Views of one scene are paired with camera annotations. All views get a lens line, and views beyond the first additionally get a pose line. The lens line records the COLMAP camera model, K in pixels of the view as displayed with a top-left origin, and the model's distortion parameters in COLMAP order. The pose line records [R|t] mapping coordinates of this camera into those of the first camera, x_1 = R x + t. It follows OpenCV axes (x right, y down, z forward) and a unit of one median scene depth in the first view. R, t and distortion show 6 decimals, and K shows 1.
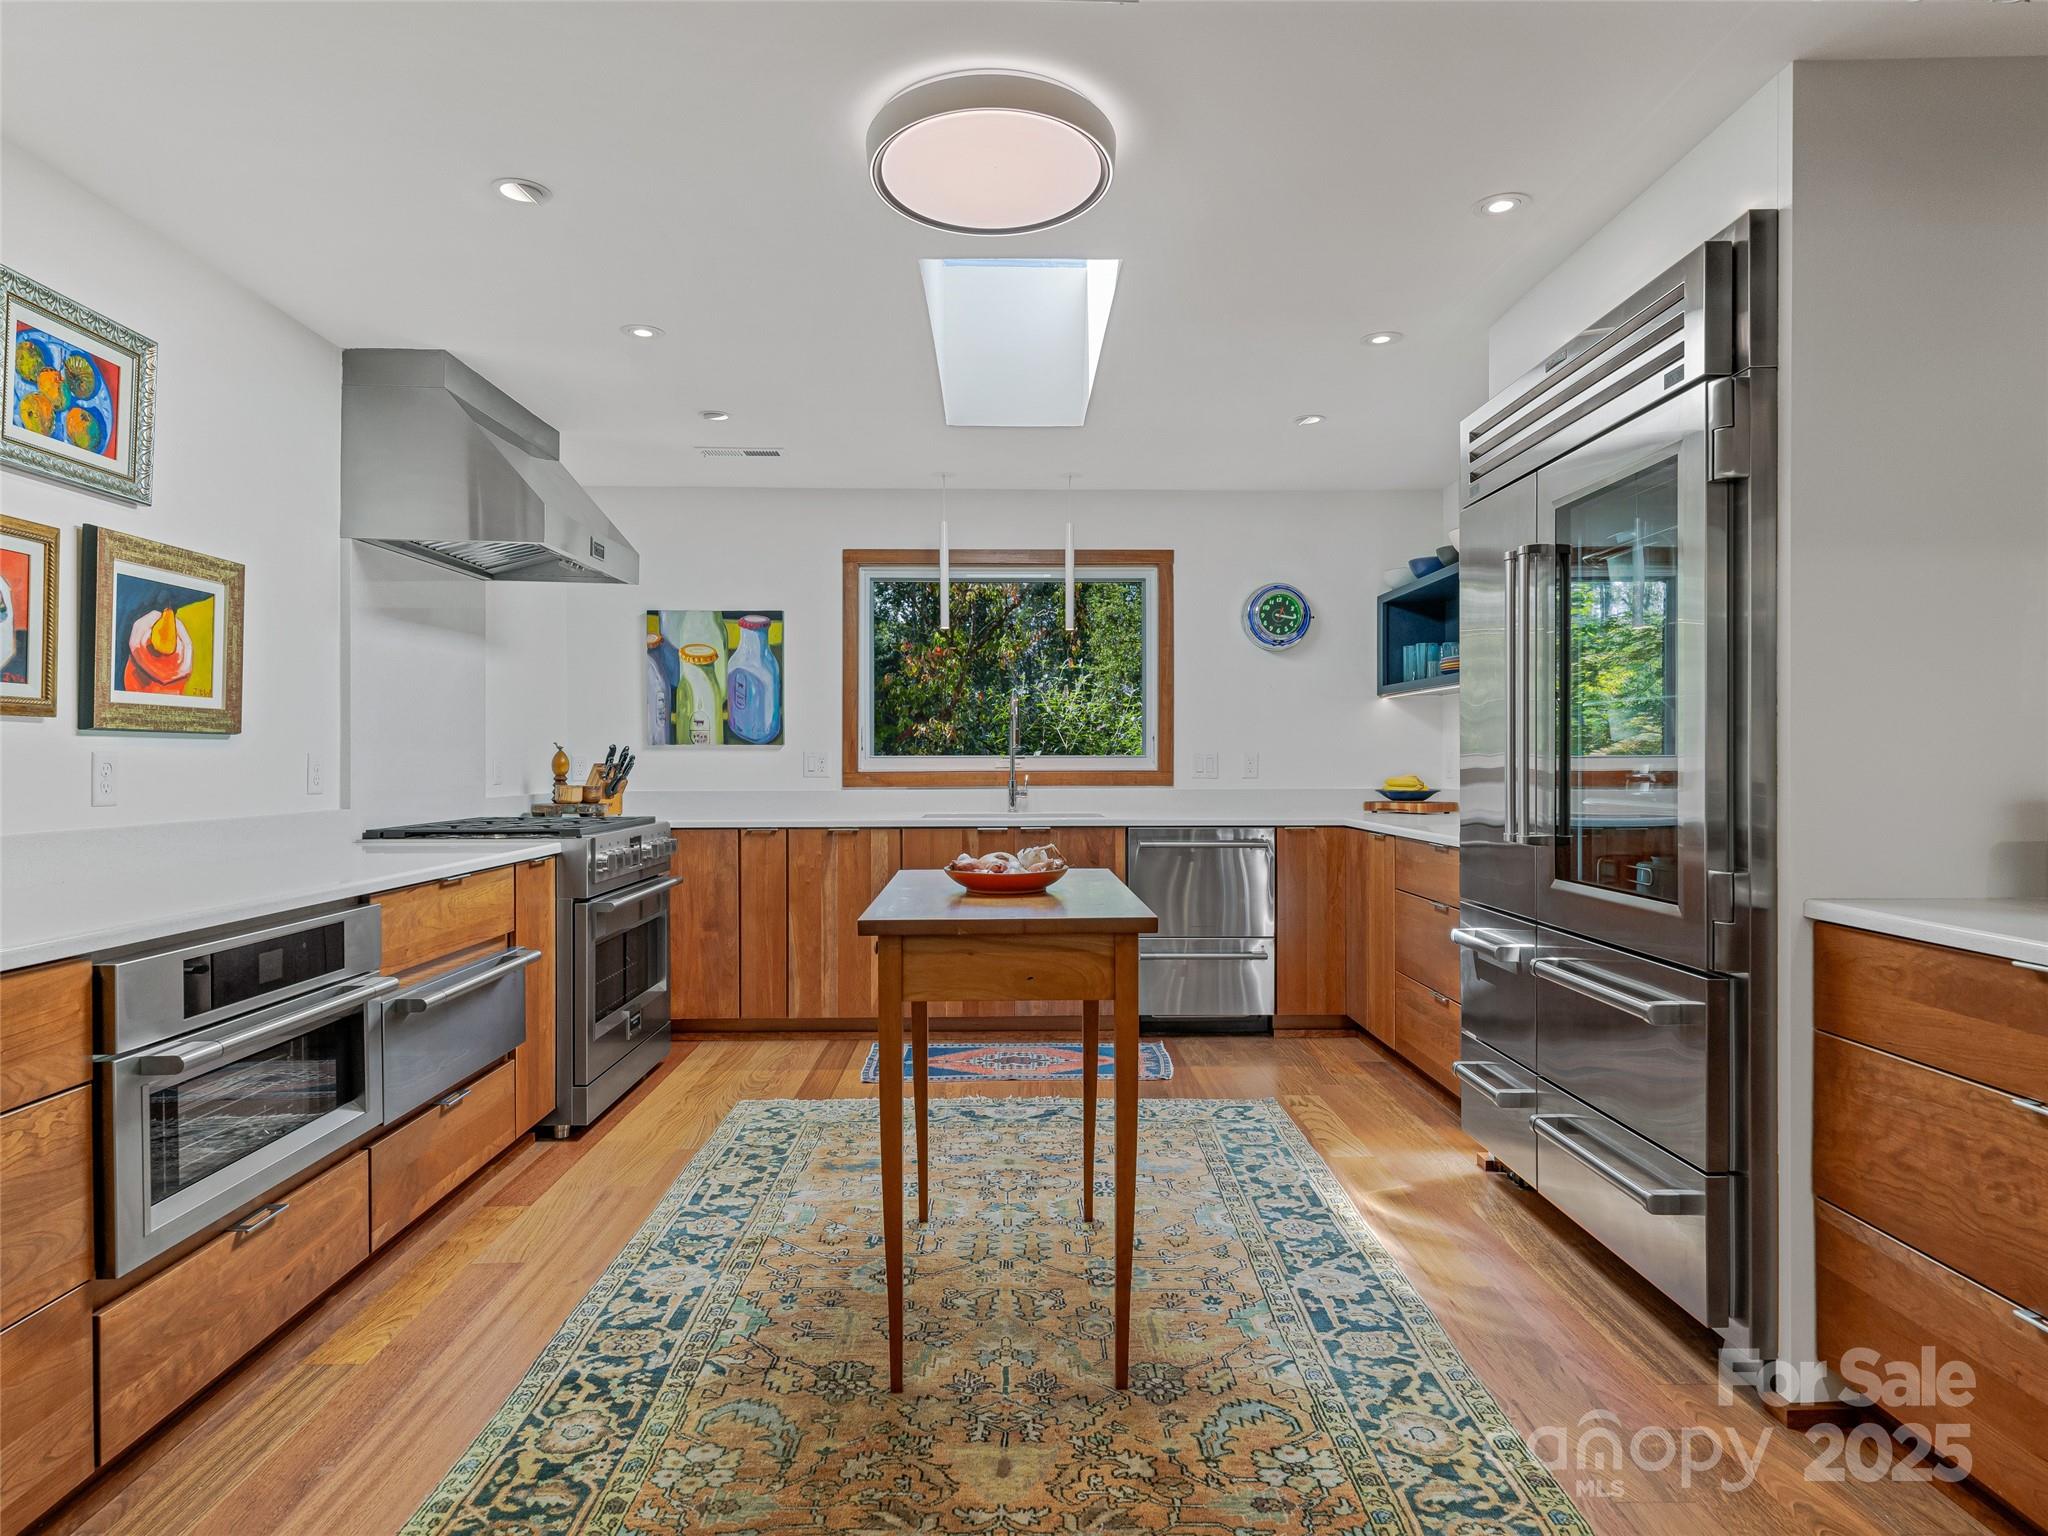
lens RADIAL K [[1233.6, 0, 1030.9], [0, 1233.6, 757.7], [0, 0, 1]] dist [-0.001775, -0.000259]
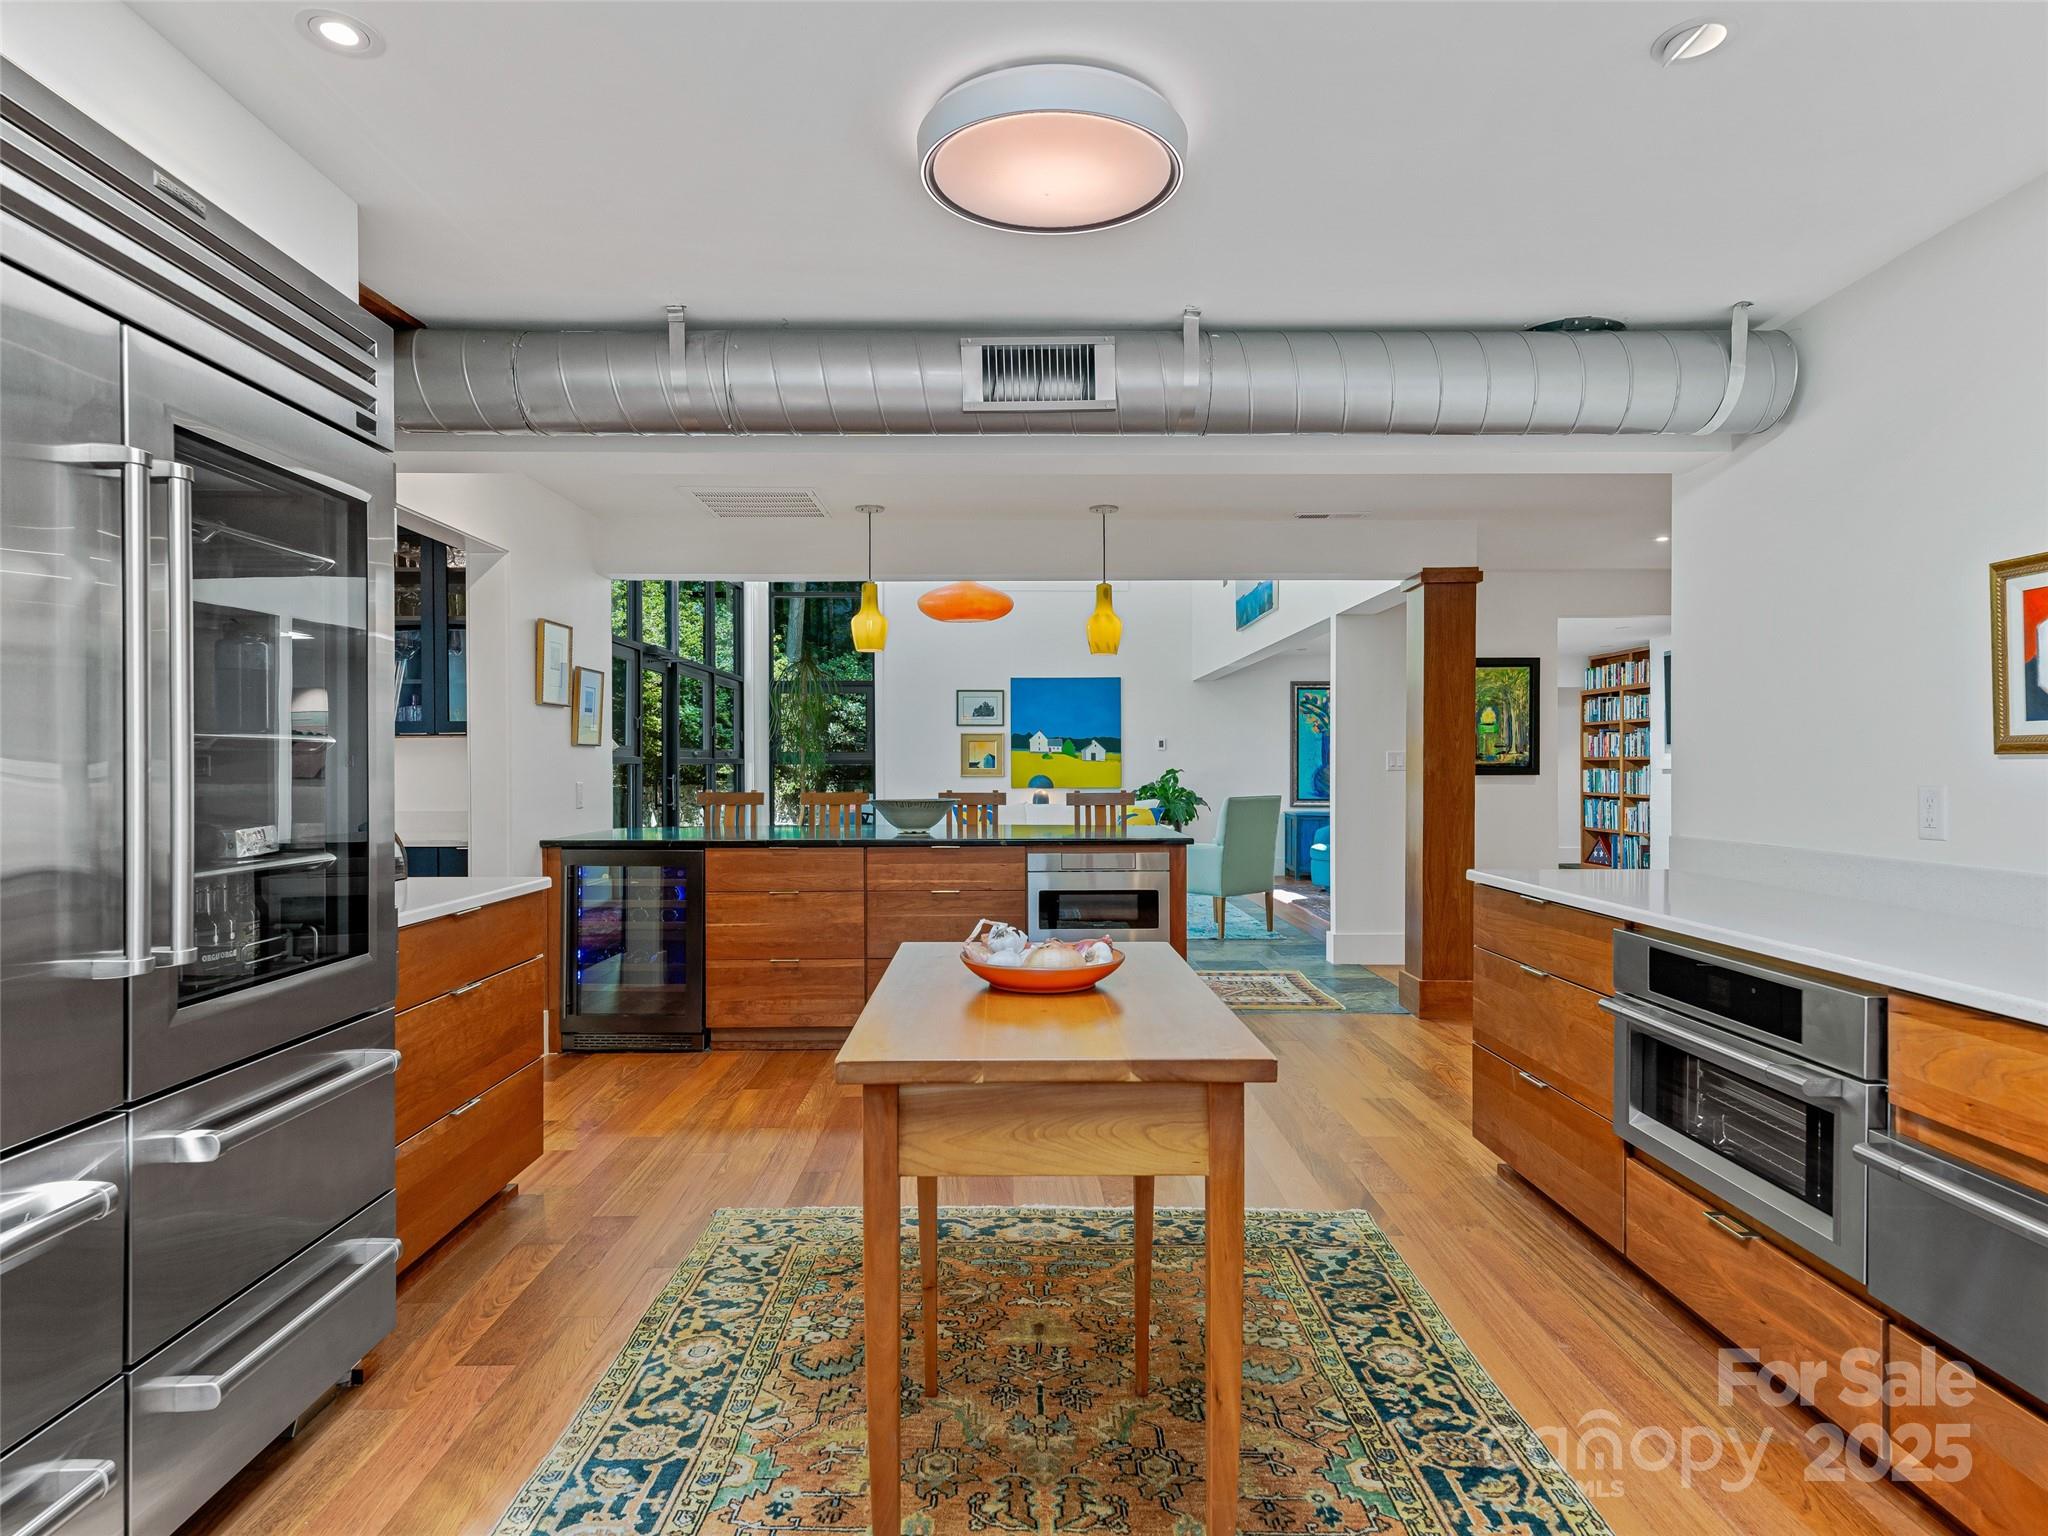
lens RADIAL K [[1233.6, 0, 1026.2], [0, 1233.6, 767.5], [0, 0, 1]] dist [-0.001775, -0.000259]
pose [[-0.999946, 0.004338, 0.009477, -0.020628], [0.004364, 0.999987, 0.002755, -0.031802], [-0.009465, 0.002796, -0.999951, 2.038070]]
